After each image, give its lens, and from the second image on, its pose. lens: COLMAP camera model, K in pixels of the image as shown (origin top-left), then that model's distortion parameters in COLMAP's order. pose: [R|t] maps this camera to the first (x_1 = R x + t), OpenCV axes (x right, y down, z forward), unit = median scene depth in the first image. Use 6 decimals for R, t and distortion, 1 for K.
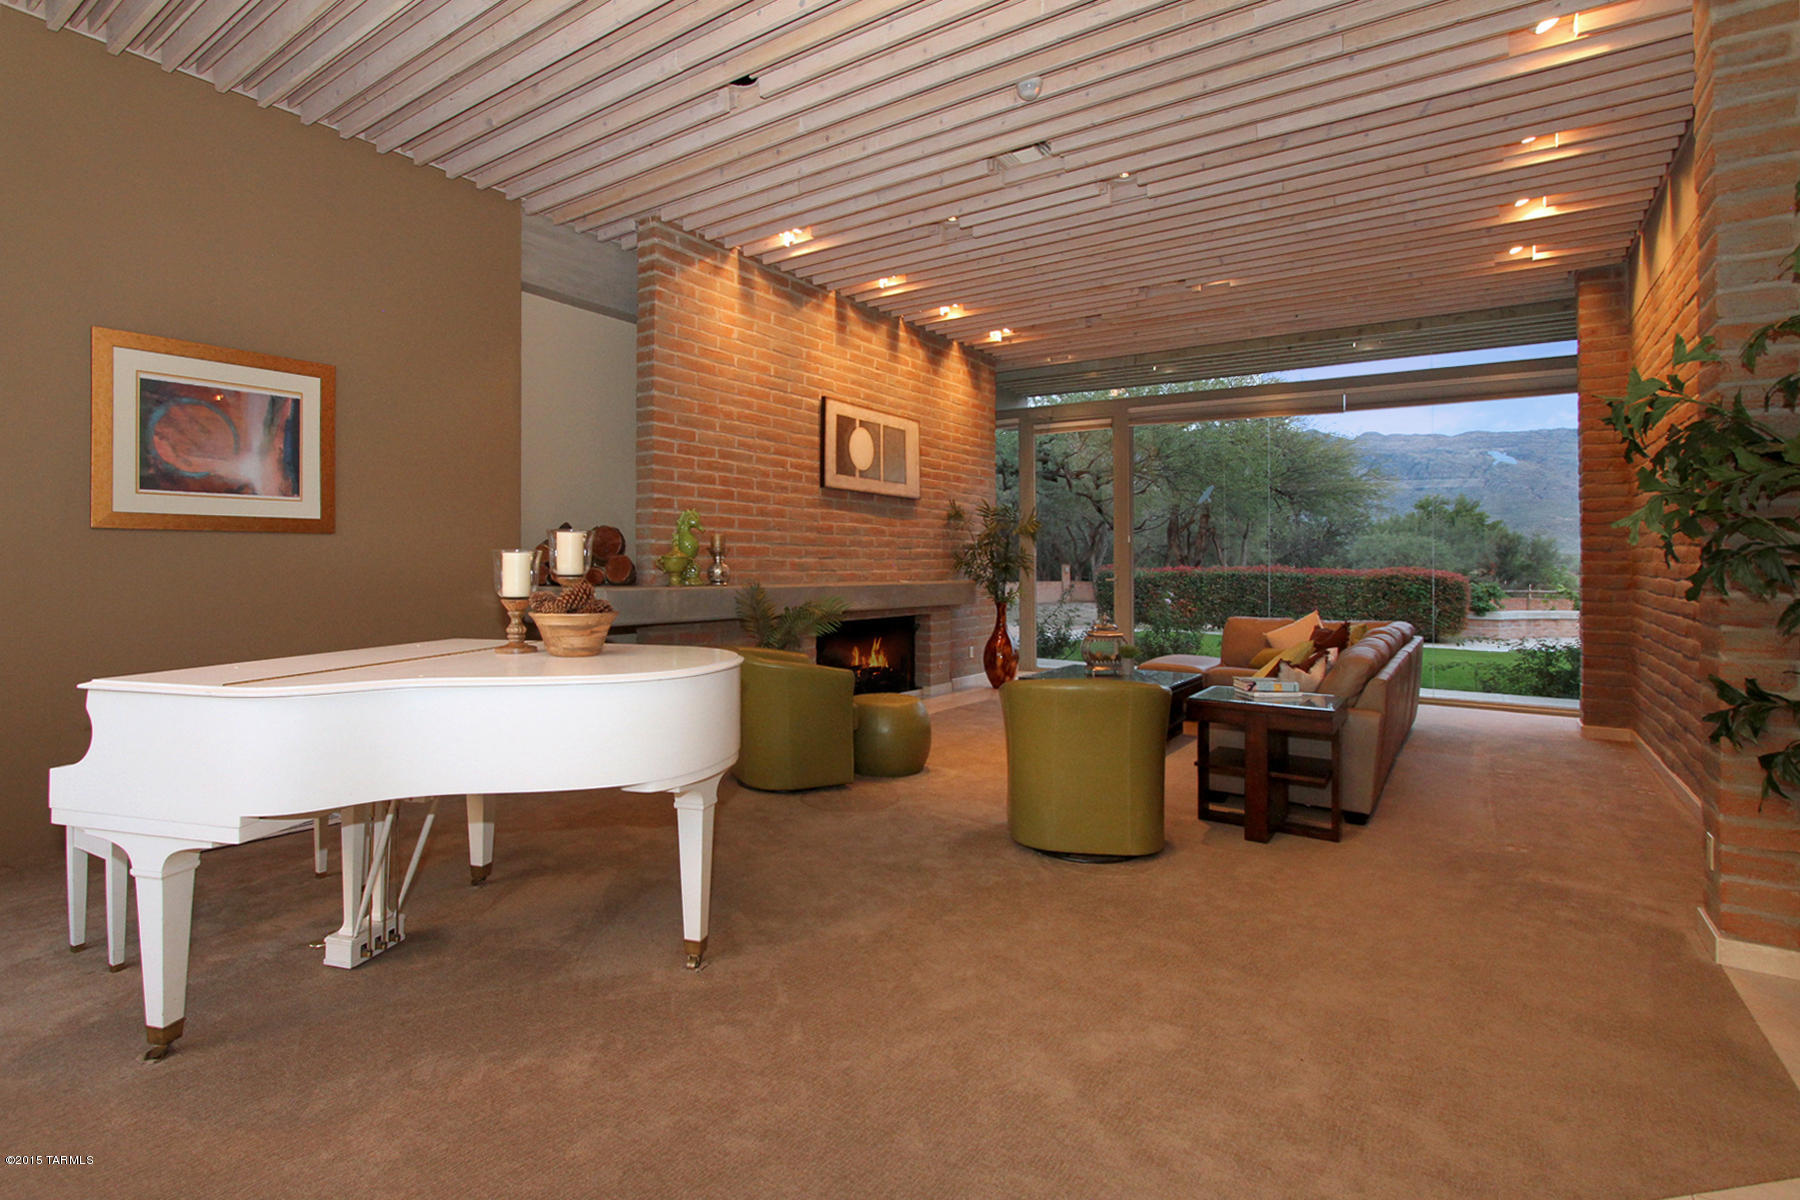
lens RADIAL K [[887.7, 0, 847.0], [0, 887.7, 573.1], [0, 0, 1]] dist [-0.015373, 0.001372]
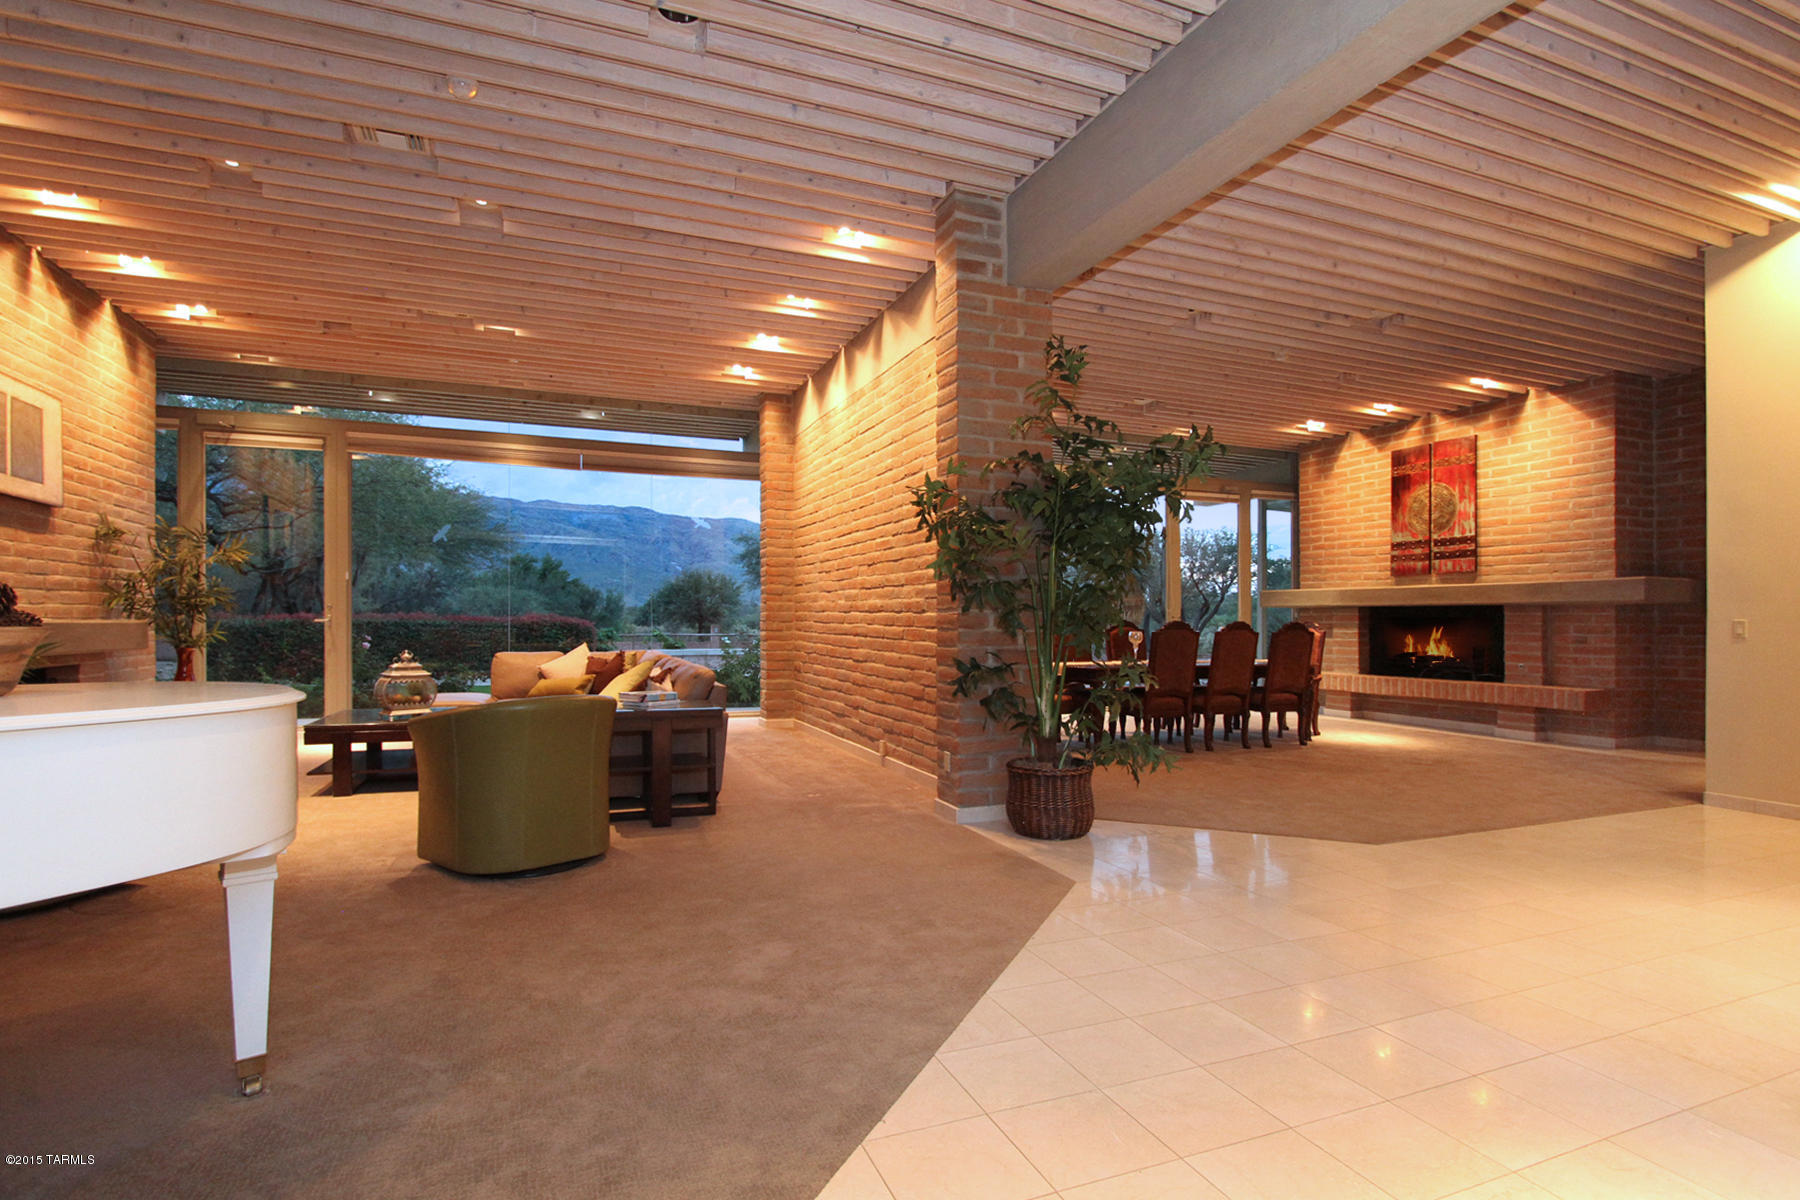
lens RADIAL K [[887.7, 0, 887.3], [0, 887.7, 635.9], [0, 0, 1]] dist [-0.015373, 0.001372]
pose [[0.550206, -0.012342, 0.834938, -0.155435], [0.001771, 0.999906, 0.013614, 0.014133], [-0.835027, -0.006012, 0.550176, 0.041998]]
